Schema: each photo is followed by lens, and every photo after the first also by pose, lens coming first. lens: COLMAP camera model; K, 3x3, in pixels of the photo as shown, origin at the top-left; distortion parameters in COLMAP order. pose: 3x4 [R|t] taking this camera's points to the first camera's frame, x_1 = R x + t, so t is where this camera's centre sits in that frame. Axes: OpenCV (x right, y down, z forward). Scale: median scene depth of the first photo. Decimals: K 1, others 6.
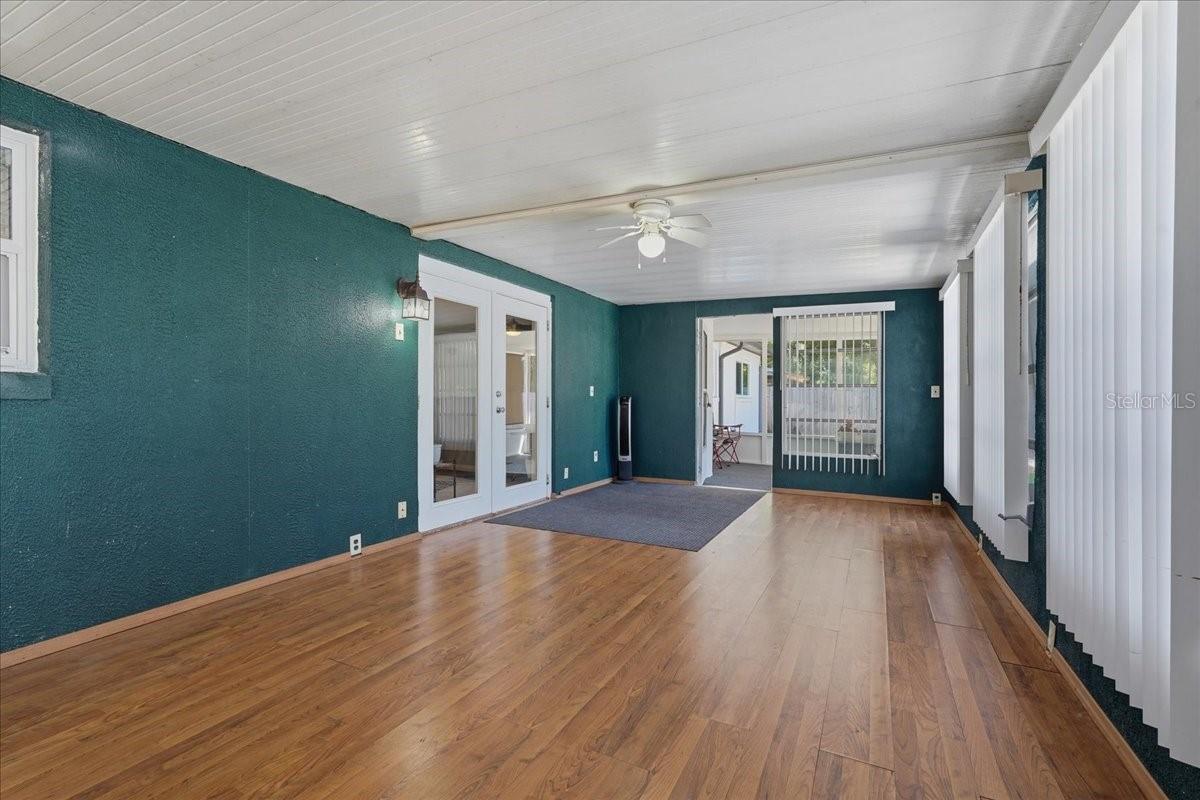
lens RADIAL K [[541.7, 0, 600.3], [0, 541.7, 401.7], [0, 0, 1]] dist [-0.012801, 0.005178]
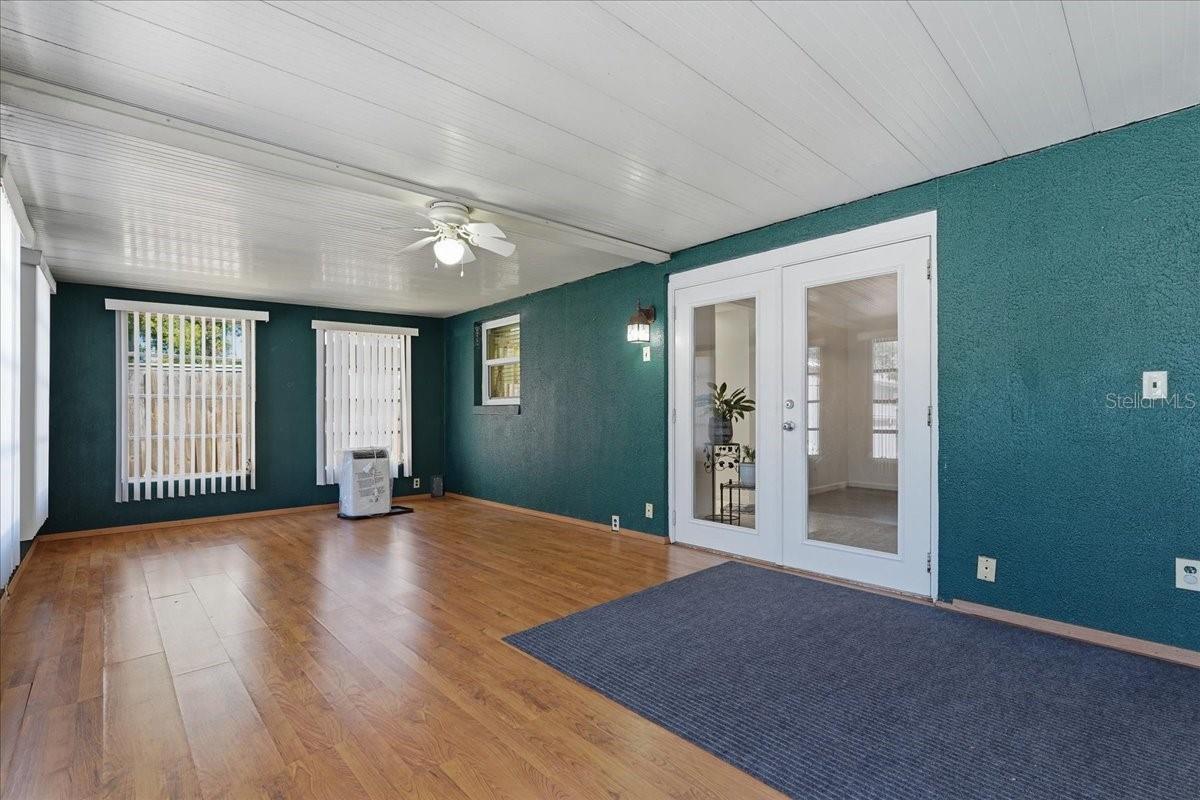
lens RADIAL K [[541.7, 0, 598.8], [0, 541.7, 409.0], [0, 0, 1]] dist [-0.012801, 0.005178]
pose [[-0.342219, -0.007045, -0.939594, 0.740274], [0.004613, 0.999947, -0.009177, -0.003276], [0.939609, -0.007475, -0.342168, 1.289972]]
